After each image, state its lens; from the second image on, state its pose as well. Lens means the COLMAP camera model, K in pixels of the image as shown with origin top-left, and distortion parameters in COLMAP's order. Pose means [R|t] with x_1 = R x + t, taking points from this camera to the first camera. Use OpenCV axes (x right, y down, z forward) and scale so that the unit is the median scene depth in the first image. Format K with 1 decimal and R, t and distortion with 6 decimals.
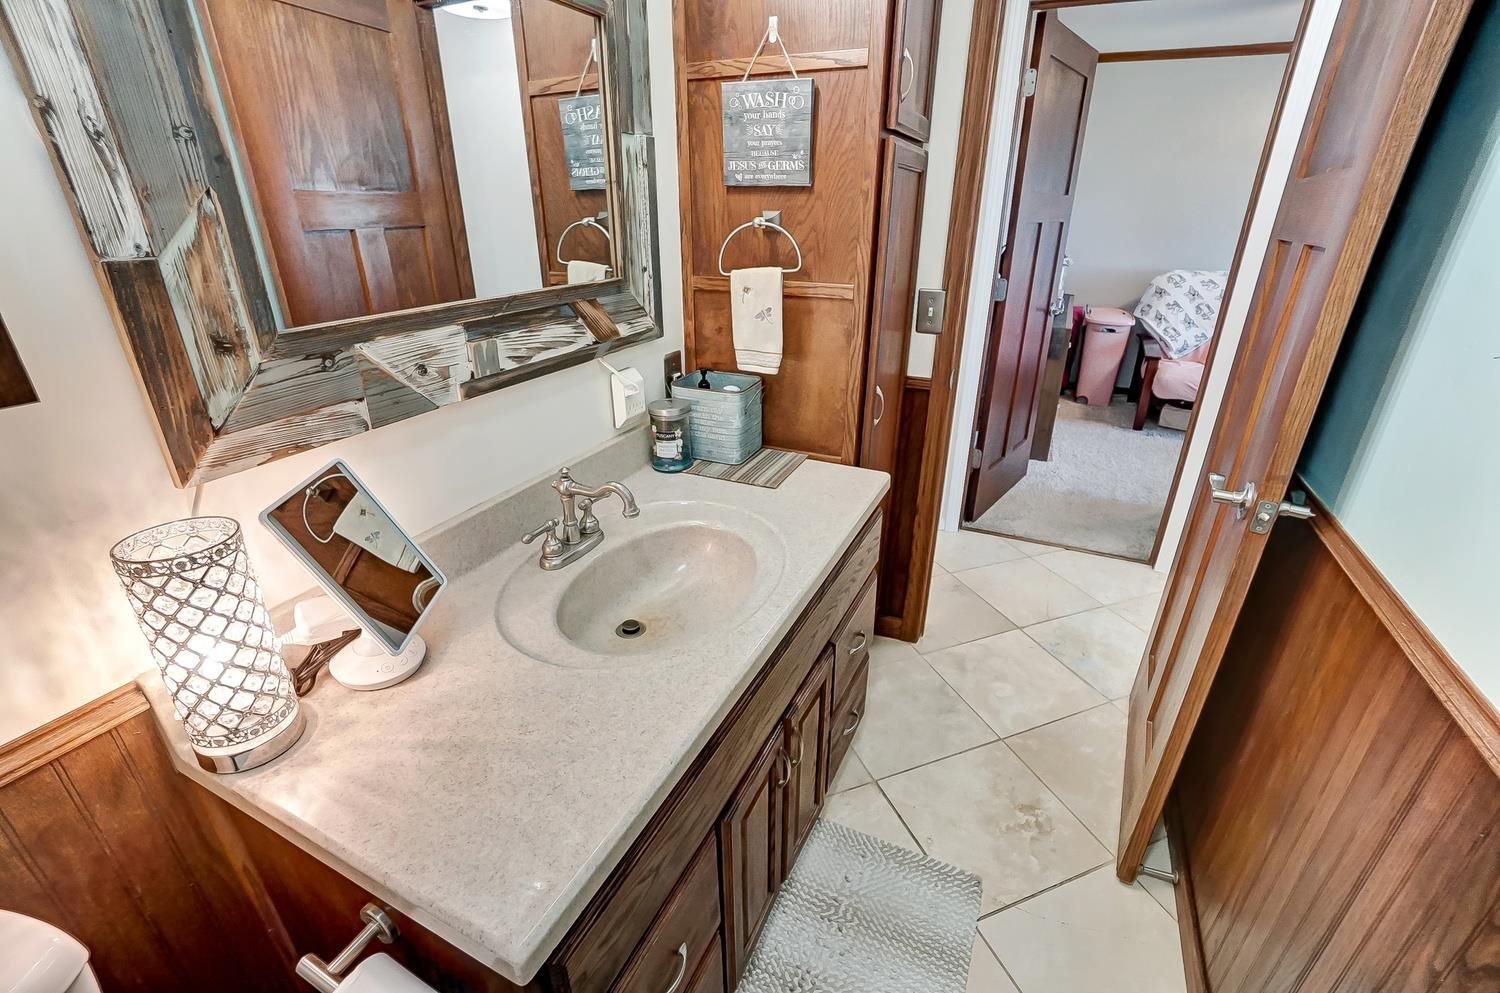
lens RADIAL K [[646.3, 0, 750.0], [0, 646.3, 496.5], [0, 0, 1]] dist [-0.001500, -0.000180]
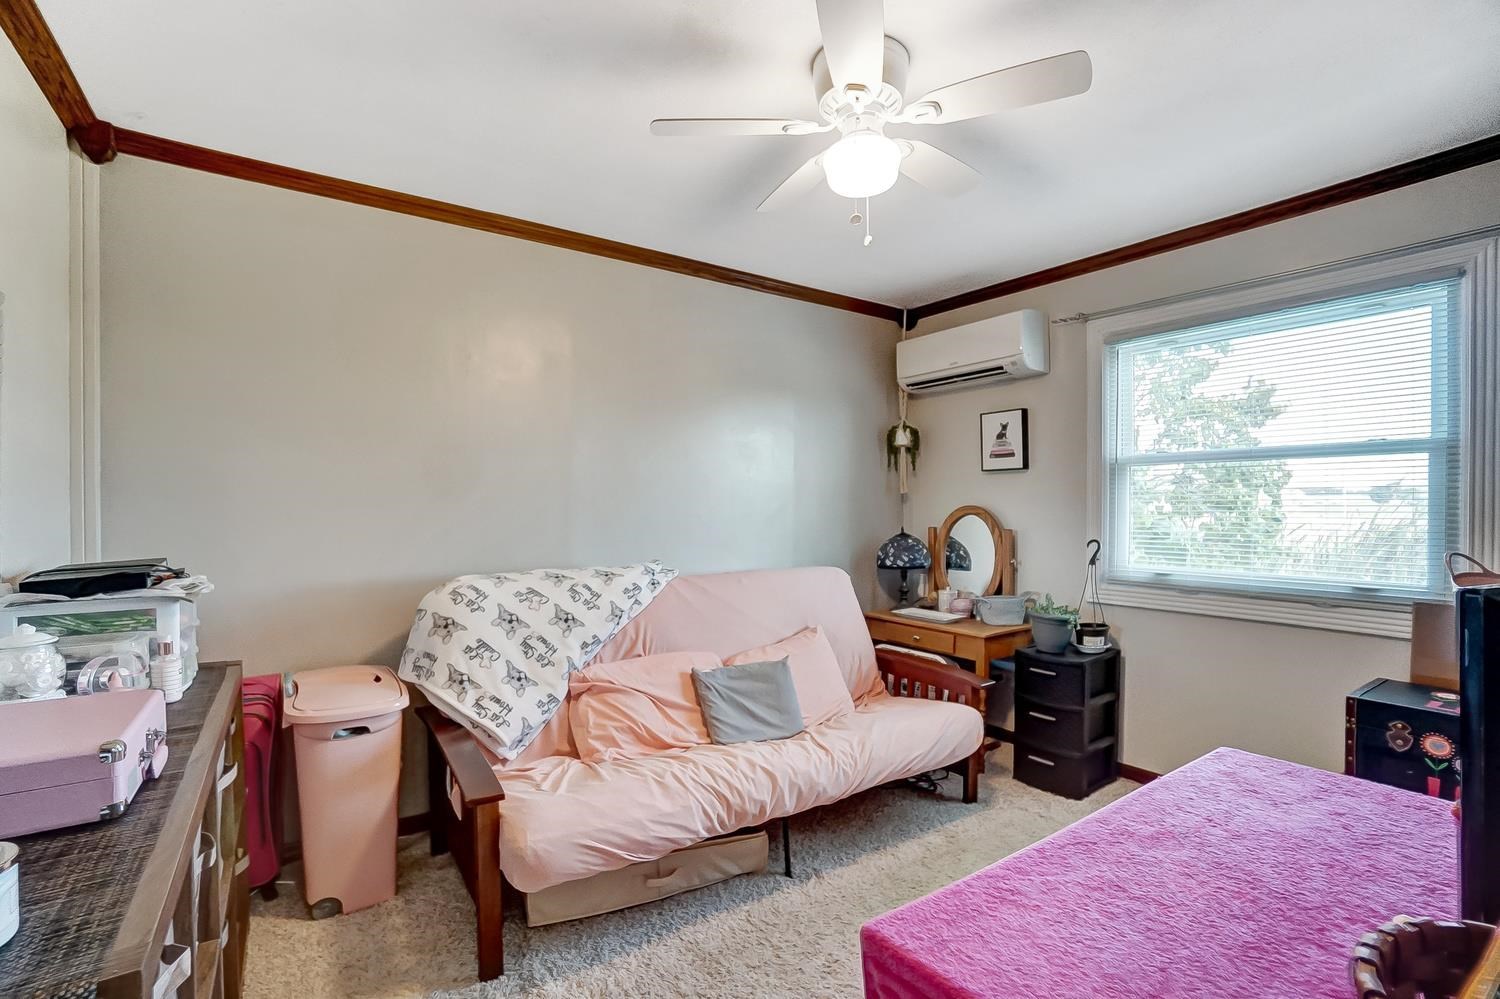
lens RADIAL K [[662.3, 0, 750.0], [0, 662.3, 499.5], [0, 0, 1]] dist [-0.001805, -0.000342]
pose [[0.515405, -0.011926, 0.856864, 0.343350], [0.356291, 0.912365, -0.201612, -0.226236], [-0.779368, 0.409205, 0.474486, 0.569121]]
